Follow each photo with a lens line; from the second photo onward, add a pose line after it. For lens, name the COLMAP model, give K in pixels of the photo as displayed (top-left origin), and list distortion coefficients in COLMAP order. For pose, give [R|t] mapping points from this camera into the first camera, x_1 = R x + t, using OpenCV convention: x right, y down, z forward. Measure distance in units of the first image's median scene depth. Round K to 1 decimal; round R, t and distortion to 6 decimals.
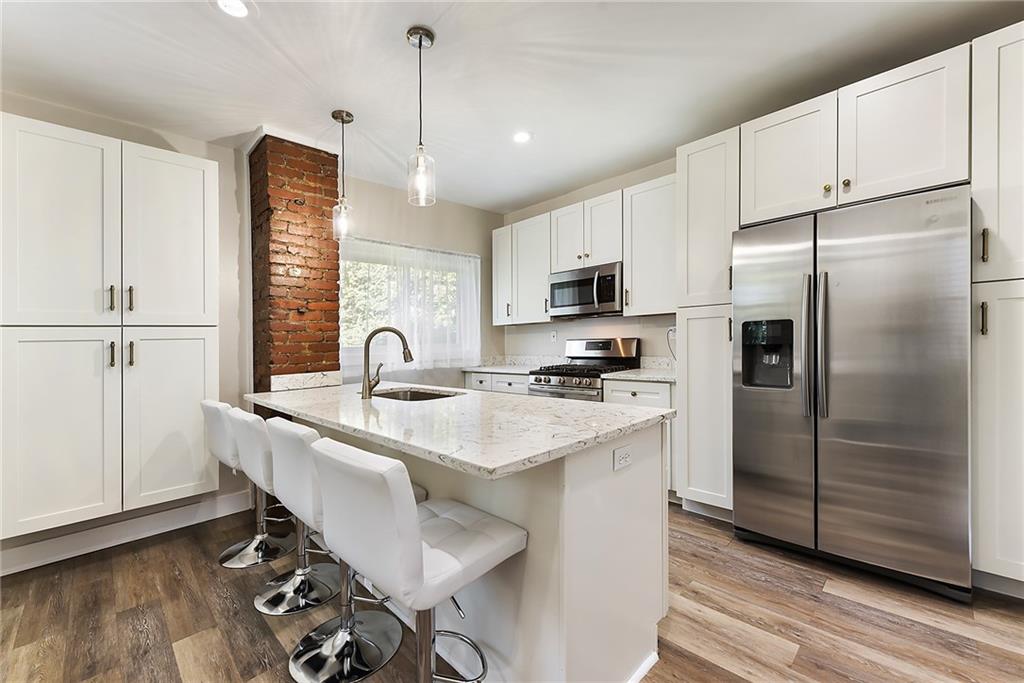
lens RADIAL K [[419.3, 0, 505.1], [0, 419.3, 343.6], [0, 0, 1]] dist [0.013656, -0.002413]
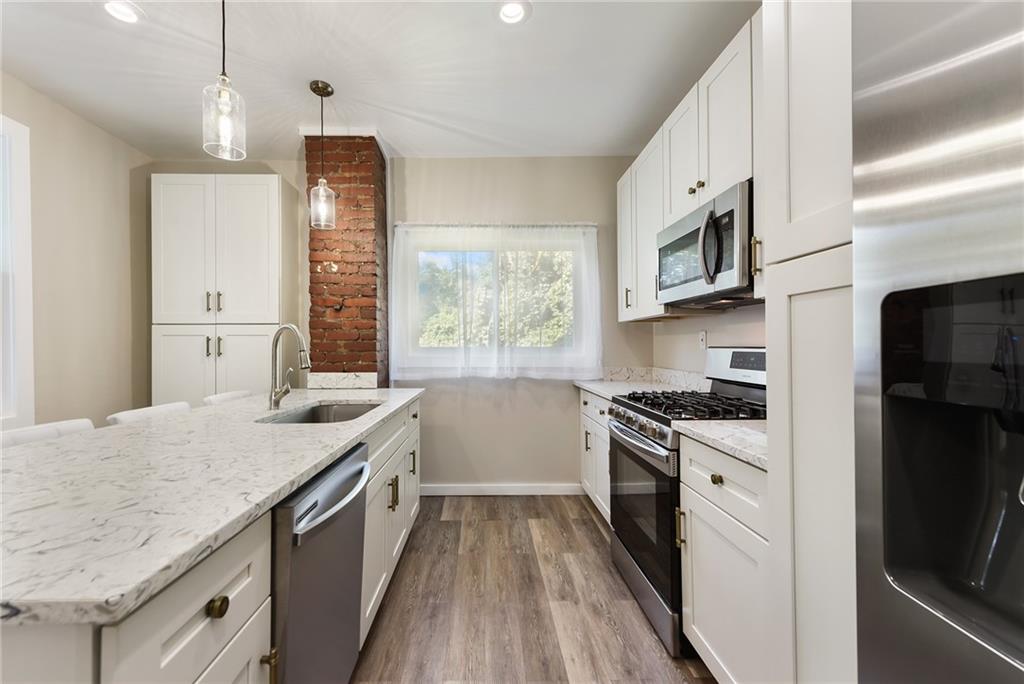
lens RADIAL K [[419.3, 0, 506.8], [0, 419.3, 334.8], [0, 0, 1]] dist [0.013656, -0.002413]
pose [[0.723038, 0.013542, -0.690675, 0.446608], [-0.025924, 0.999635, -0.007539, -0.017909], [0.690322, 0.023357, 0.723126, 0.547762]]
